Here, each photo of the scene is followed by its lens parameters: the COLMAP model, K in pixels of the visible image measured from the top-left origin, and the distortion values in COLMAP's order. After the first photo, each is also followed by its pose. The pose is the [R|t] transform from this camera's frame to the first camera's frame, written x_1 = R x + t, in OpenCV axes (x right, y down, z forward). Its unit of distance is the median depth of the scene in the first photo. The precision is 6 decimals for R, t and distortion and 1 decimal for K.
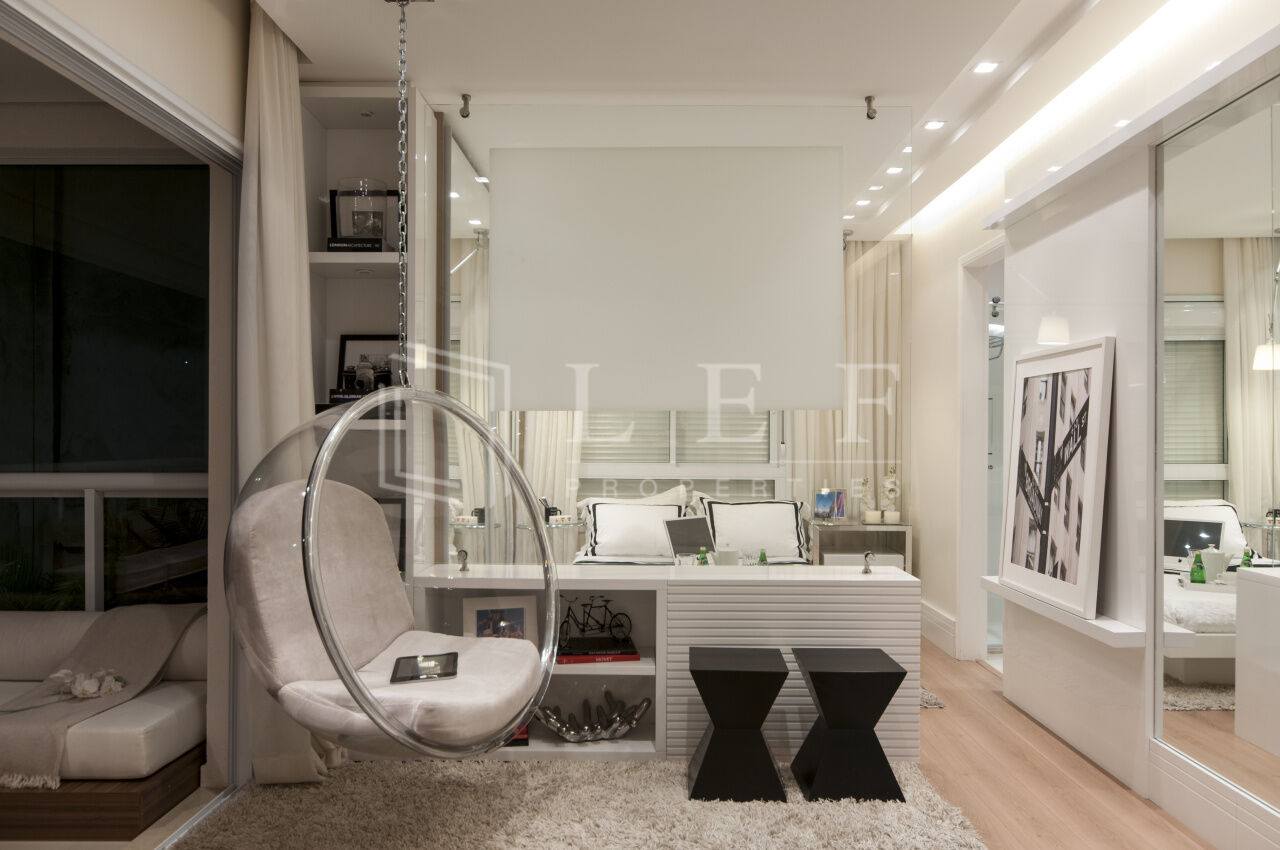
lens RADIAL K [[891.5, 0, 636.5], [0, 891.5, 436.1], [0, 0, 1]] dist [-0.019745, 0.001656]
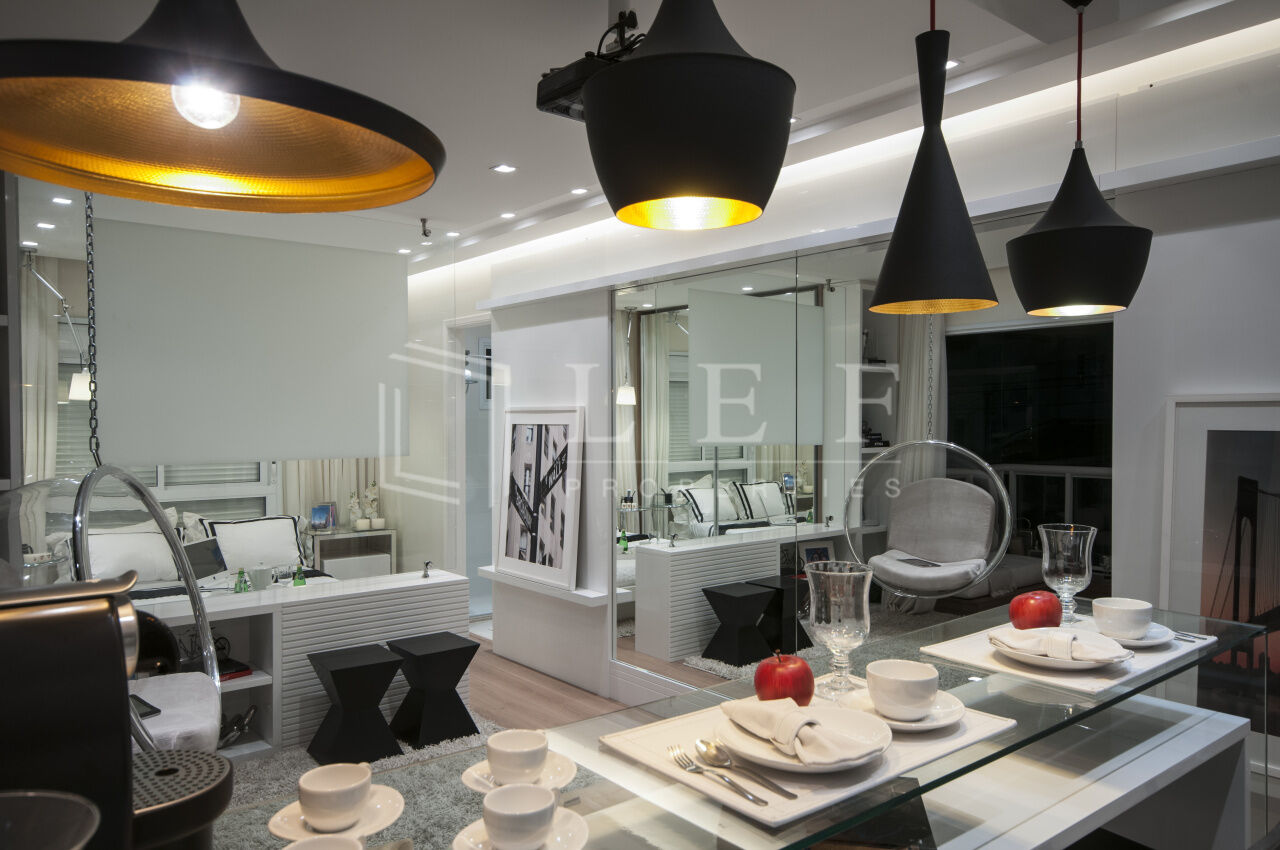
lens RADIAL K [[891.5, 0, 637.8], [0, 891.5, 427.5], [0, 0, 1]] dist [-0.019745, 0.001656]
pose [[0.759129, -0.014574, 0.650777, -0.364578], [0.004911, 0.999849, 0.016662, -0.091280], [-0.650922, -0.009453, 0.759086, -0.218559]]
